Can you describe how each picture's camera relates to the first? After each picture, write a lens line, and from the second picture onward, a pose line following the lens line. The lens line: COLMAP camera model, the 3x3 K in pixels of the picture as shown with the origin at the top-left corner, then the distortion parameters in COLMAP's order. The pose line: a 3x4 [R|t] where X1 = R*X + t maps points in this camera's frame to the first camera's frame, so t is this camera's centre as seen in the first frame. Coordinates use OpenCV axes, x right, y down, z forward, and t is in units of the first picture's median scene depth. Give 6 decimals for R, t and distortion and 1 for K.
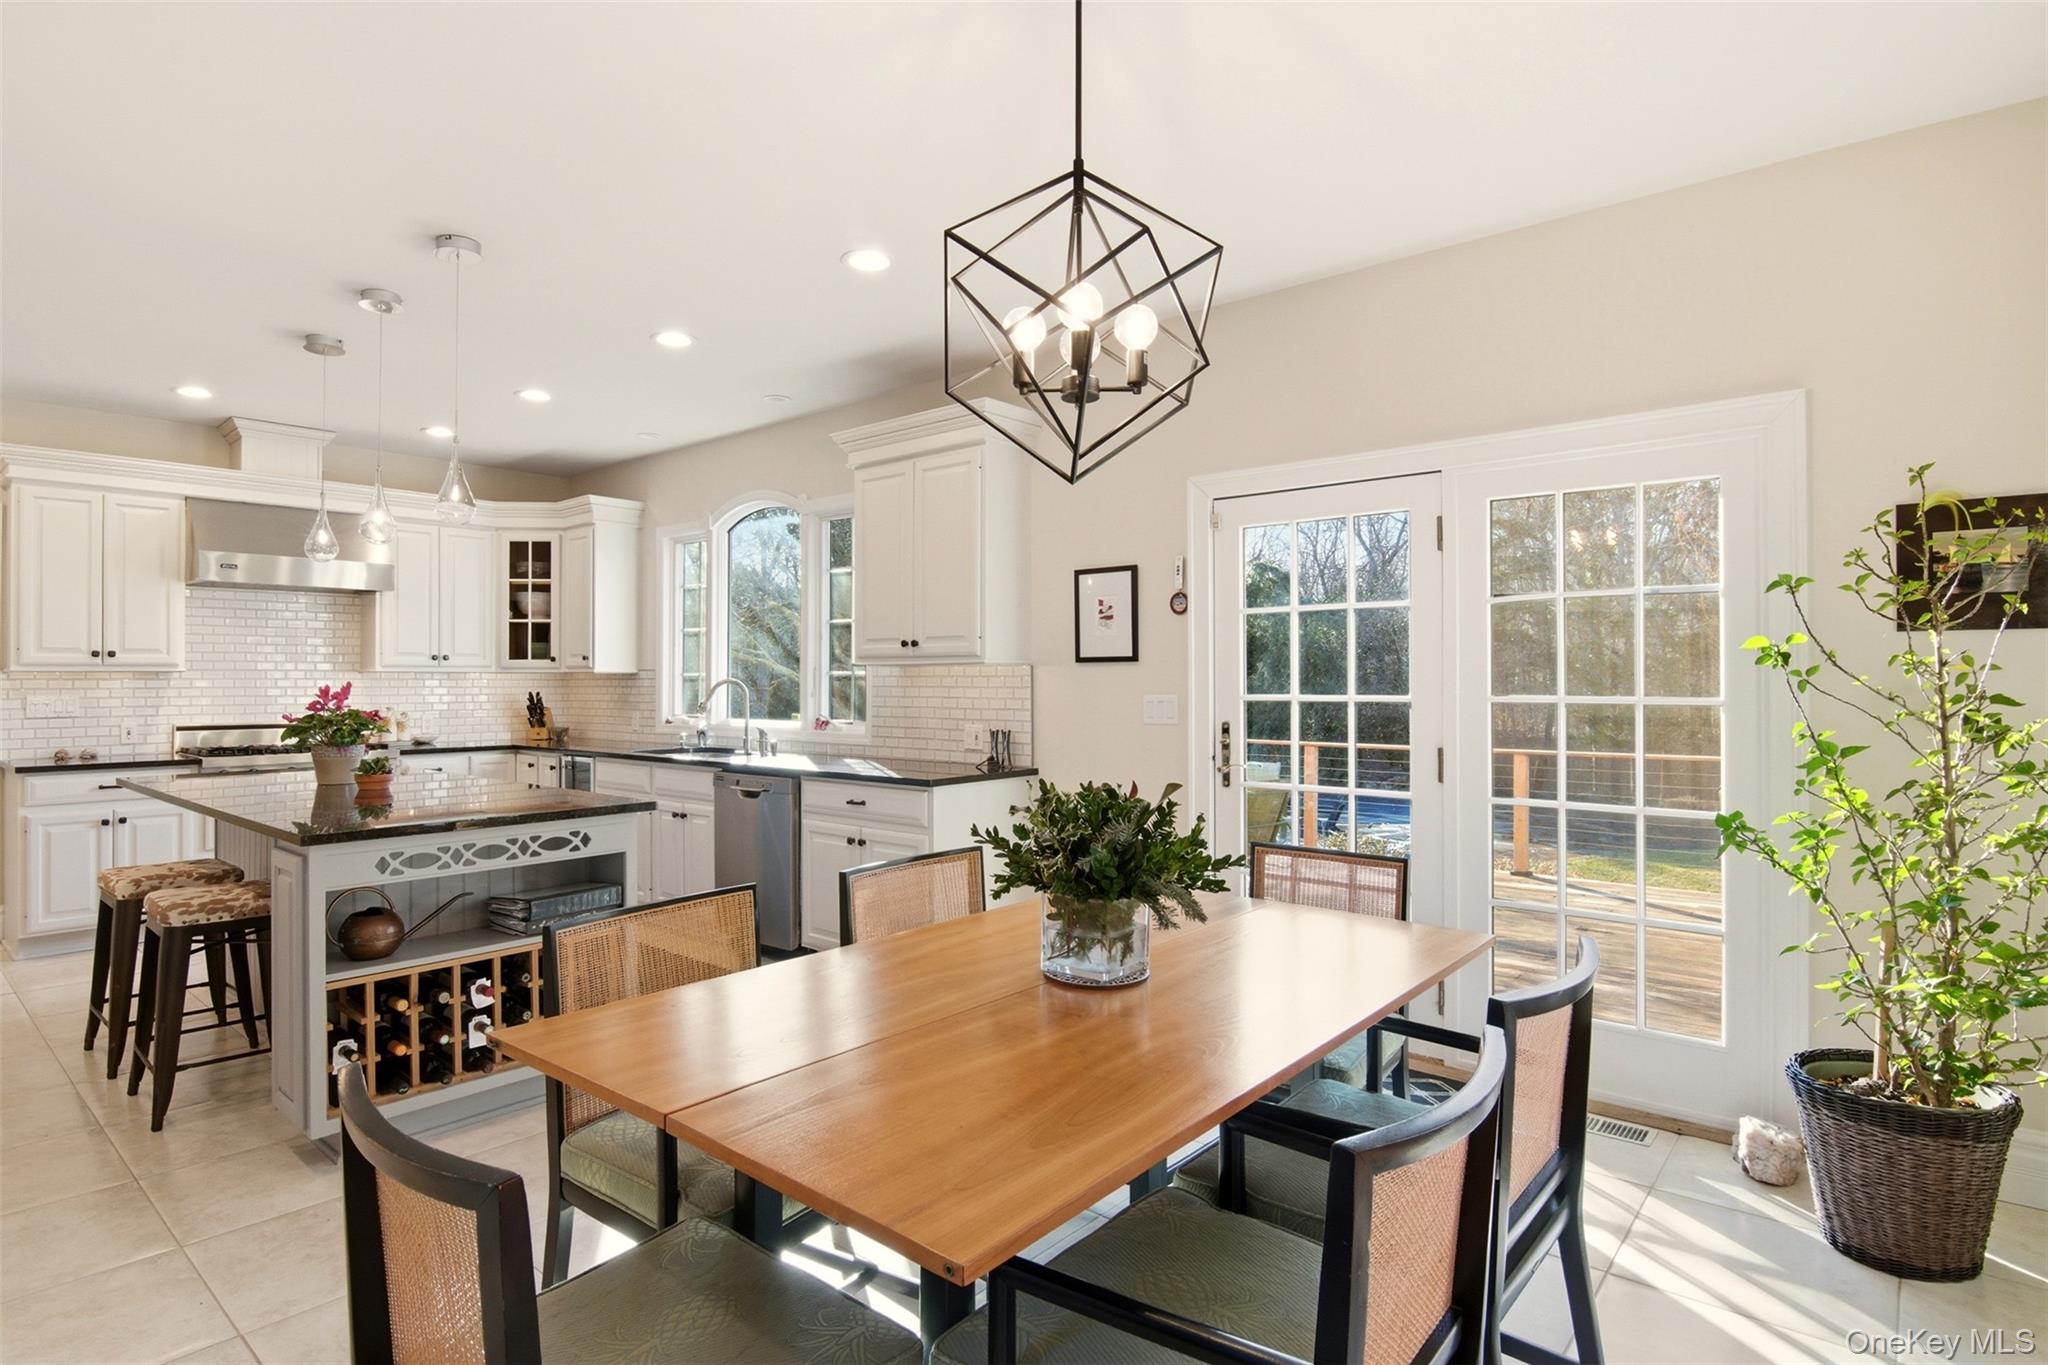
lens RADIAL K [[1051.3, 0, 1023.8], [0, 1051.3, 672.9], [0, 0, 1]] dist [-0.001160, -0.016249]
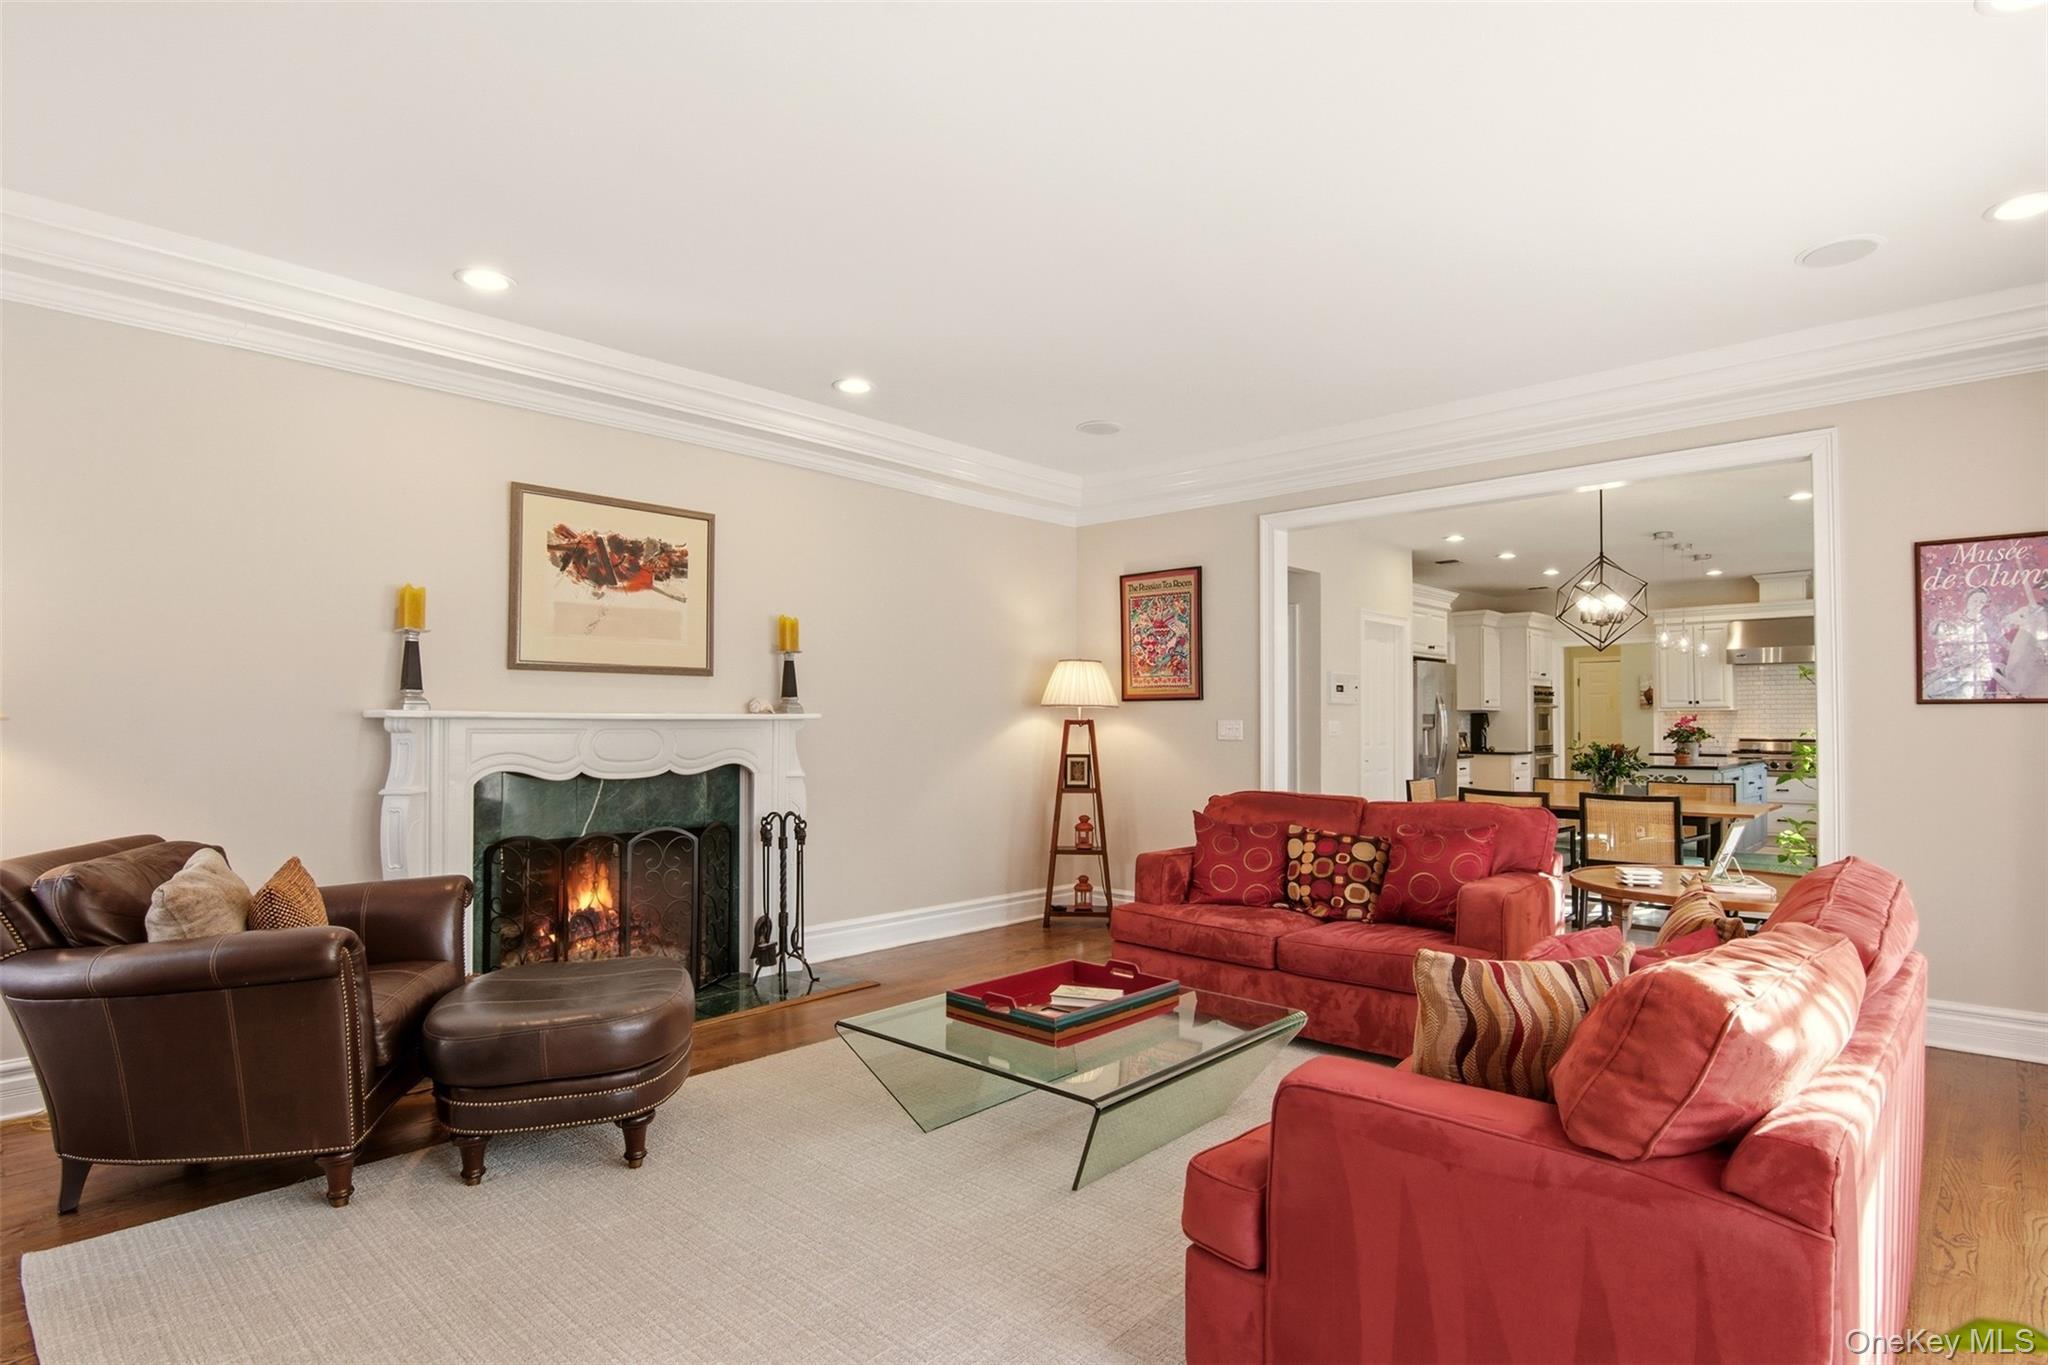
lens RADIAL K [[1047.9, 0, 1024.0], [0, 1047.9, 682.5], [0, 0, 1]] dist [0.000272, -0.015351]
pose [[-0.049262, -0.037039, -0.998099, 1.395966], [0.008280, 0.999263, -0.037491, 0.010473], [0.998752, -0.010111, -0.048919, -0.260080]]
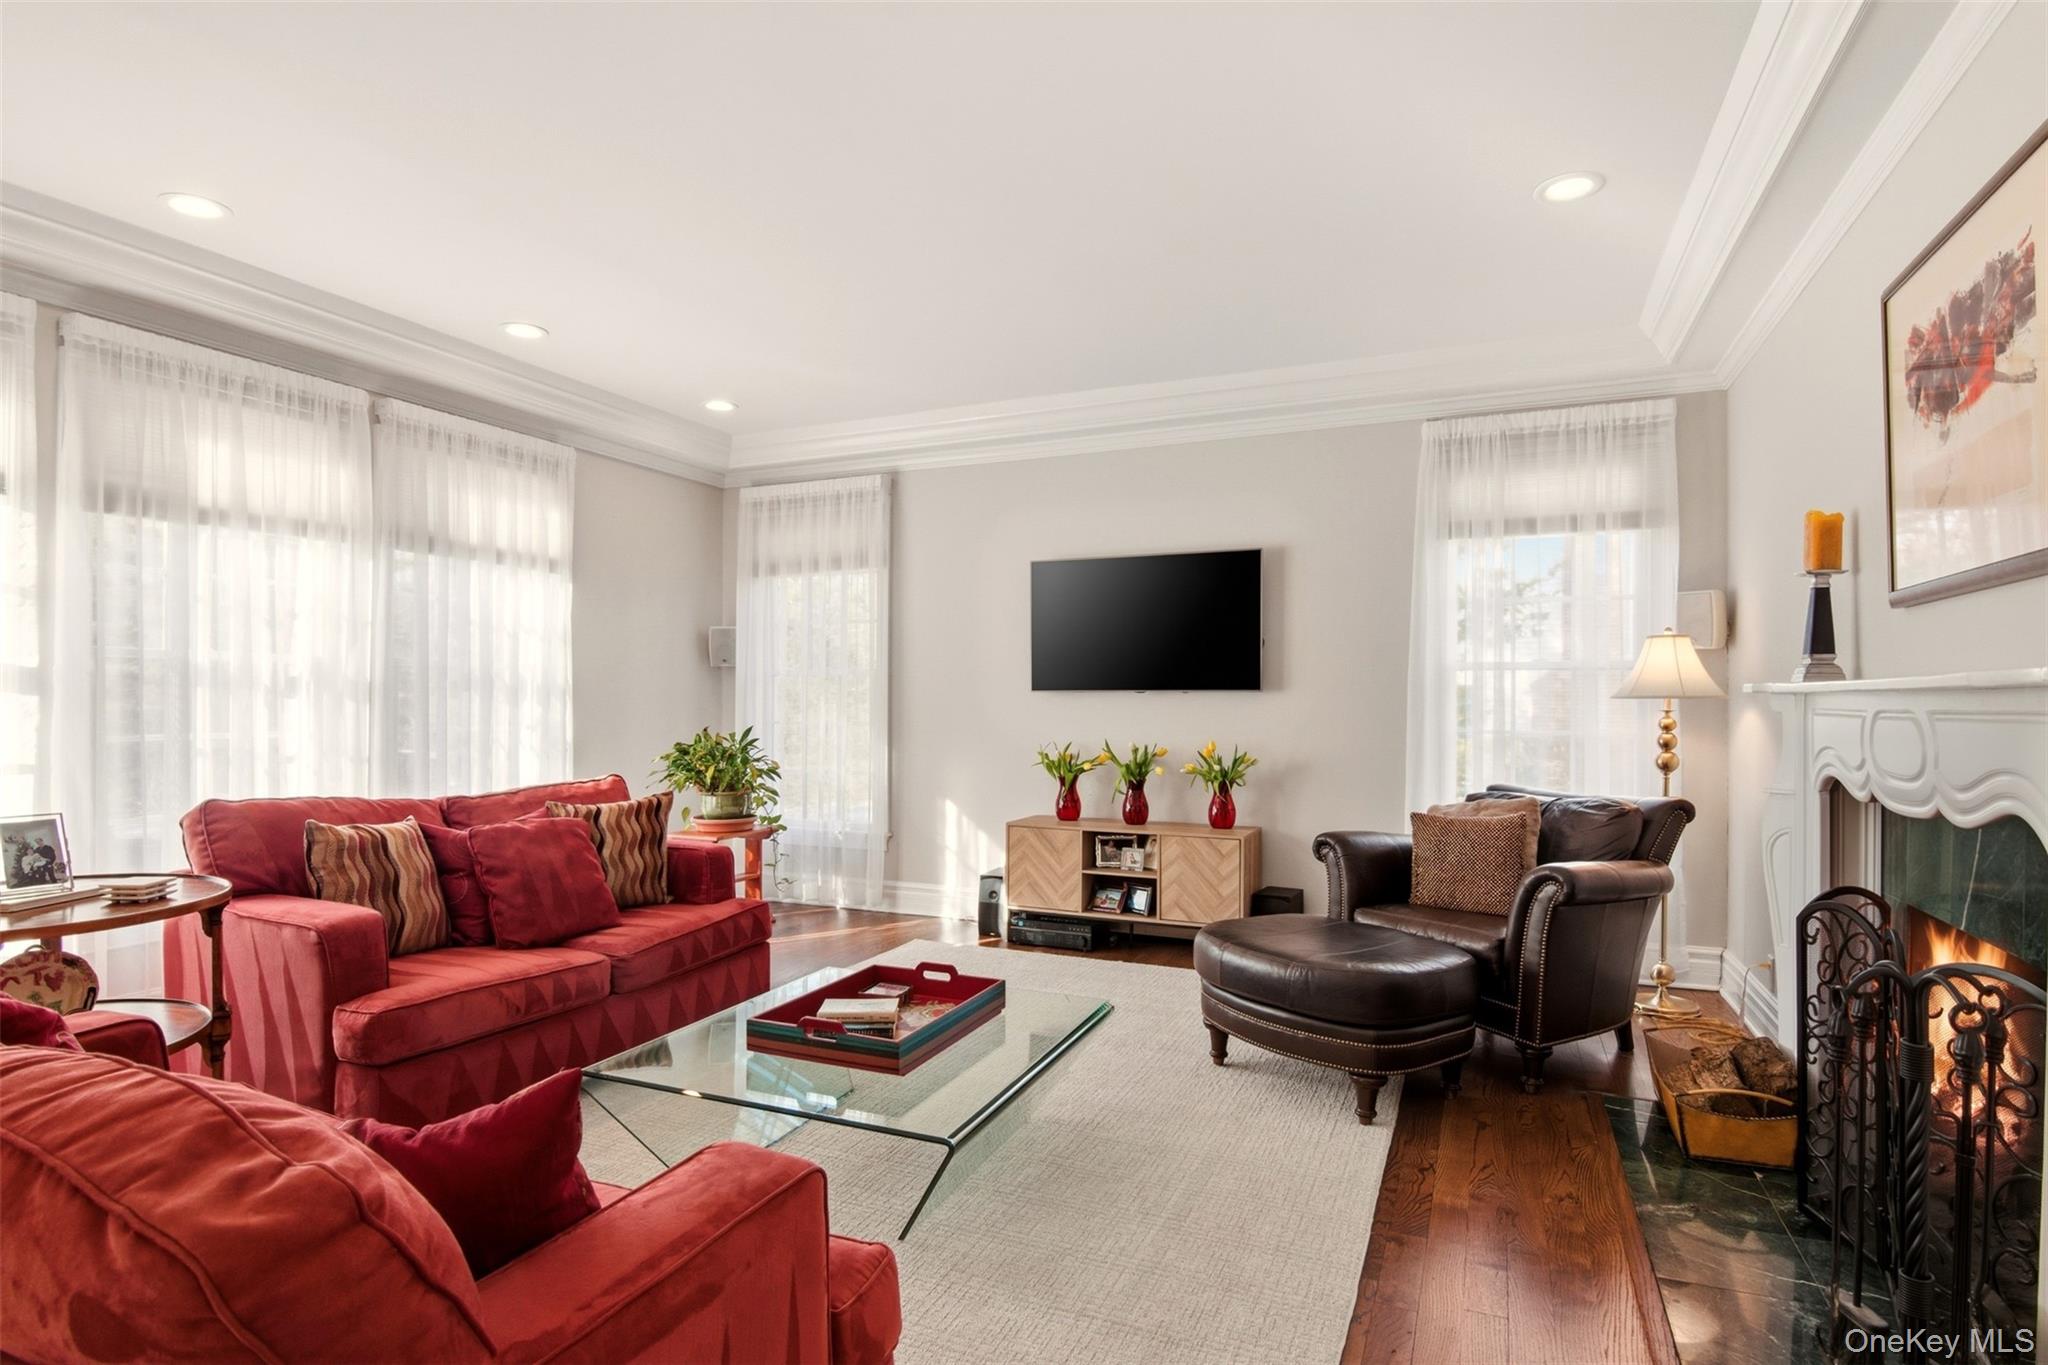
lens RADIAL K [[1050.3, 0, 1015.8], [0, 1050.3, 691.0], [0, 0, 1]] dist [-0.000006, -0.013546]
pose [[-0.284303, 0.007997, 0.958701, 0.139780], [-0.012706, 0.999846, -0.012108, 0.015795], [-0.958650, -0.015623, -0.284157, -0.171203]]
